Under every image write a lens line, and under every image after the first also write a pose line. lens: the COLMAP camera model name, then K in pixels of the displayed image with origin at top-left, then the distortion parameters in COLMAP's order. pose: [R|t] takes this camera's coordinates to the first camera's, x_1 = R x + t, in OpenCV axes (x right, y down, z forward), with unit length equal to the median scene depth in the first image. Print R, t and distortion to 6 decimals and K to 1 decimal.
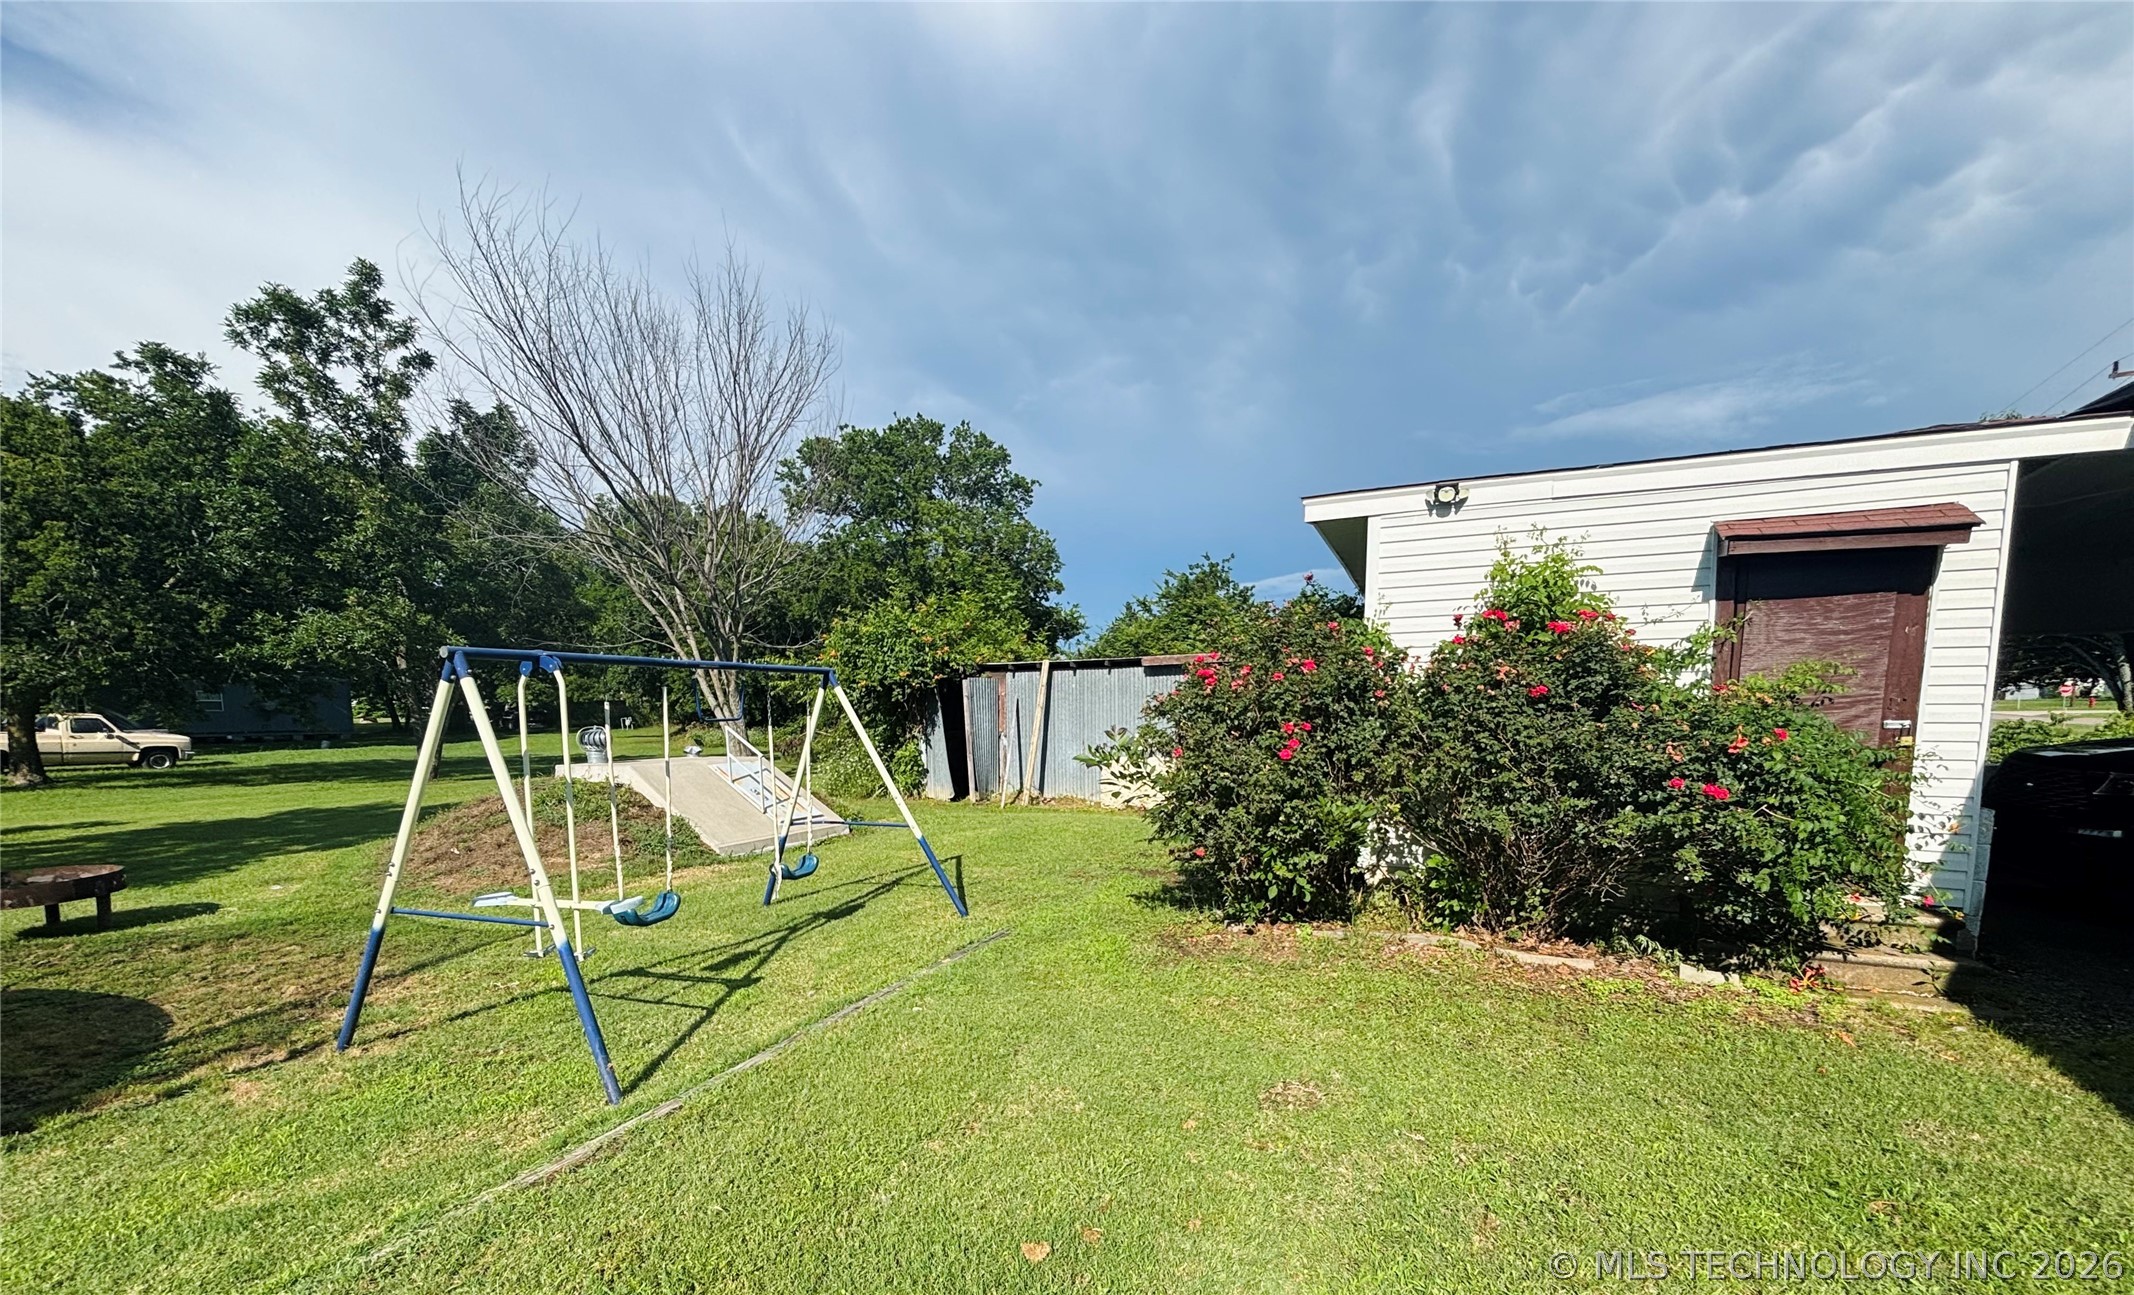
lens RADIAL K [[868.9, 0, 1064.7], [0, 868.9, 801.3], [0, 0, 1]] dist [0.001777, 0.000224]
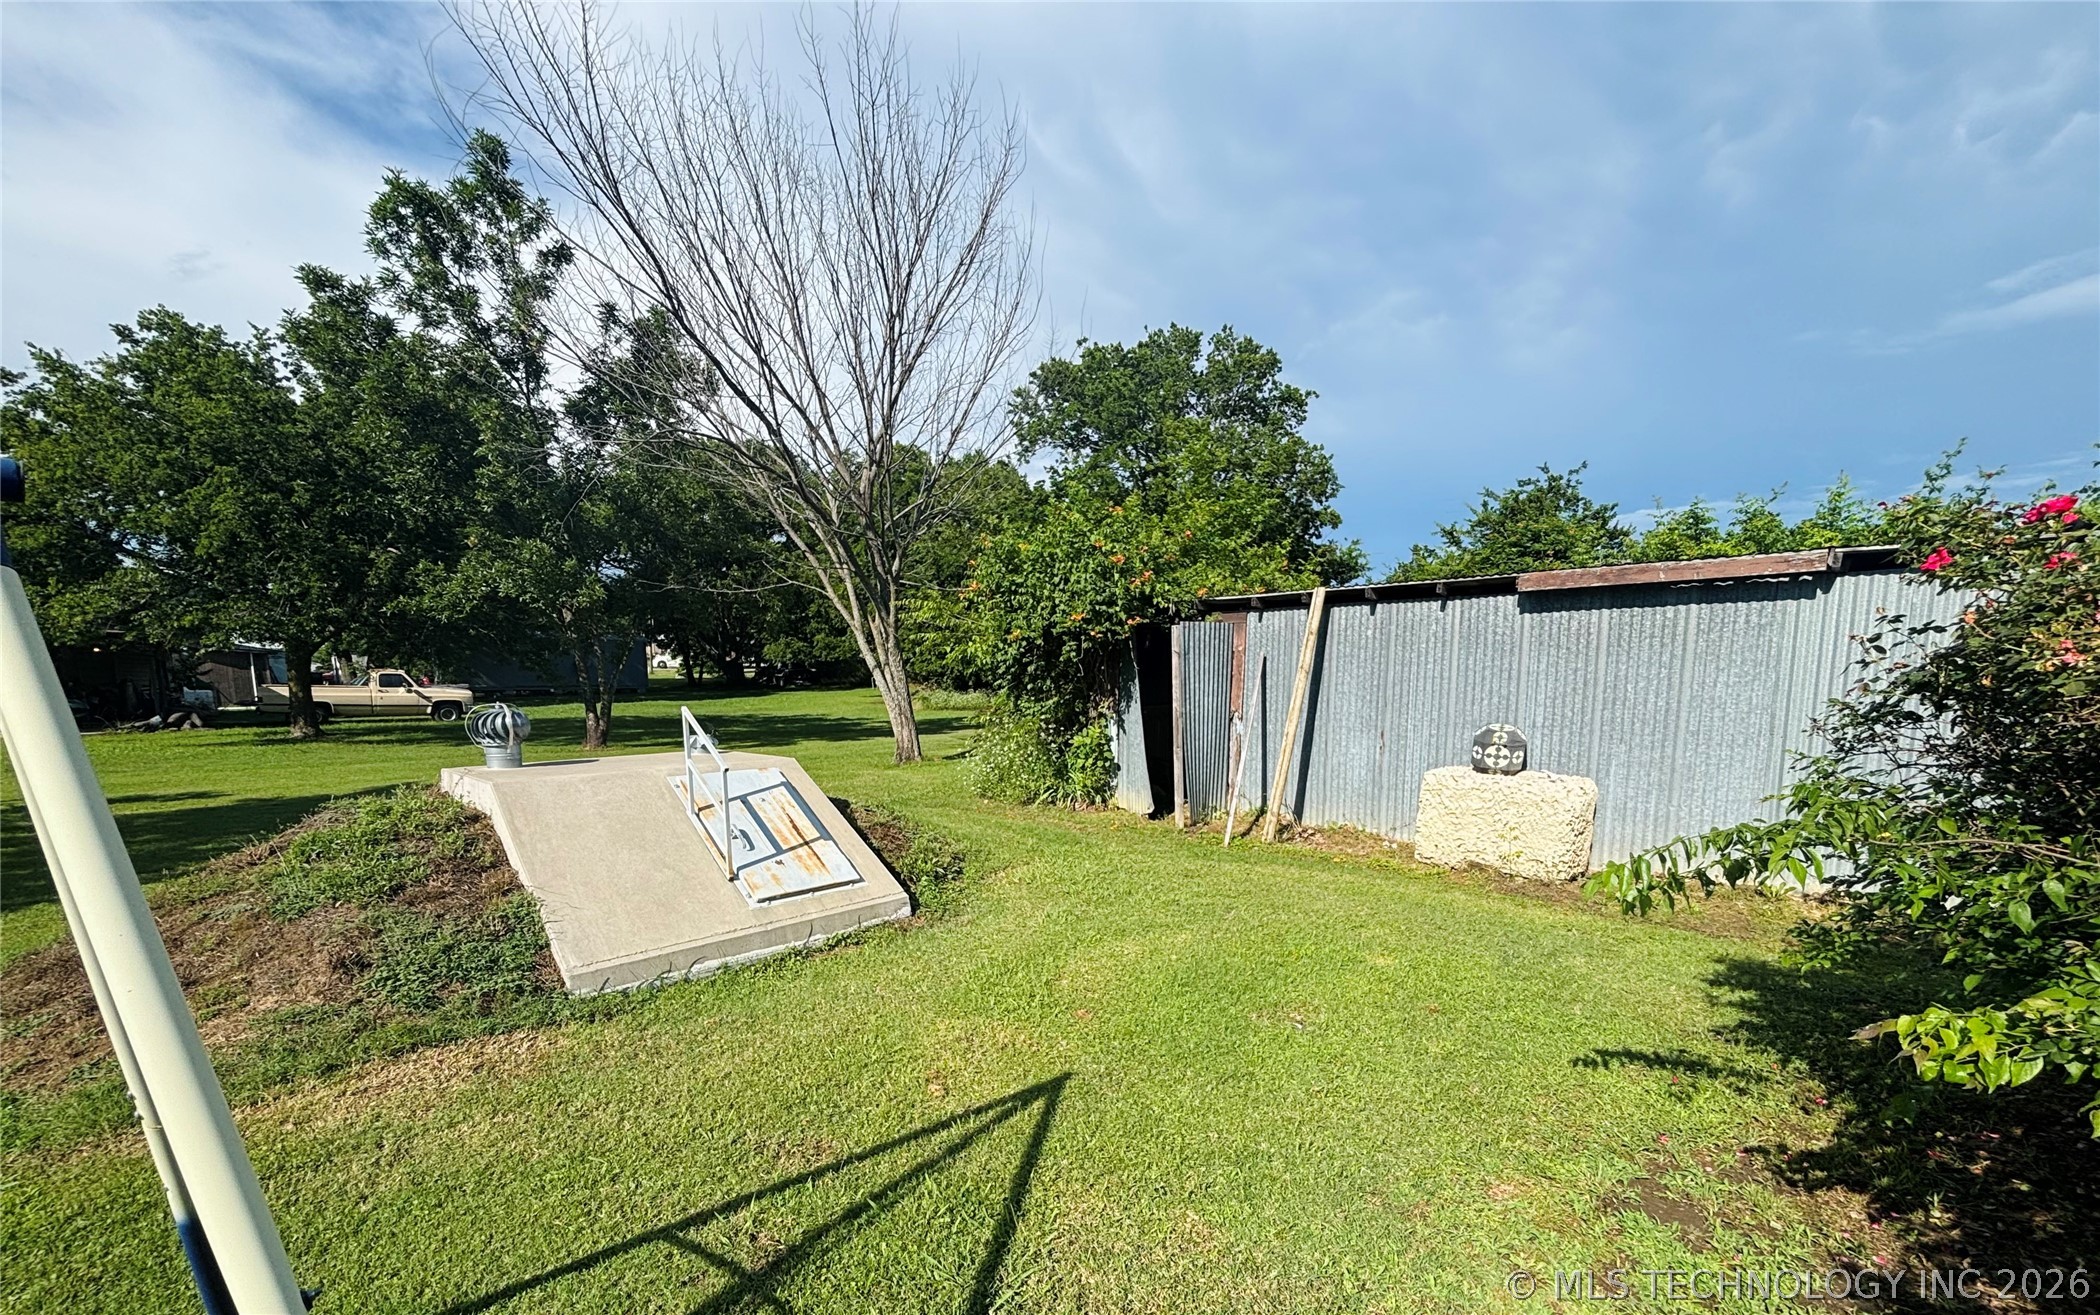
lens RADIAL K [[854.0, 0, 1037.0], [0, 854.0, 791.6], [0, 0, 1]] dist [-0.003448, -0.000980]
pose [[0.947100, 0.051838, -0.316725, -0.011050], [-0.039806, 0.998223, 0.044345, -0.042825], [0.318461, -0.029391, 0.947480, 0.367886]]
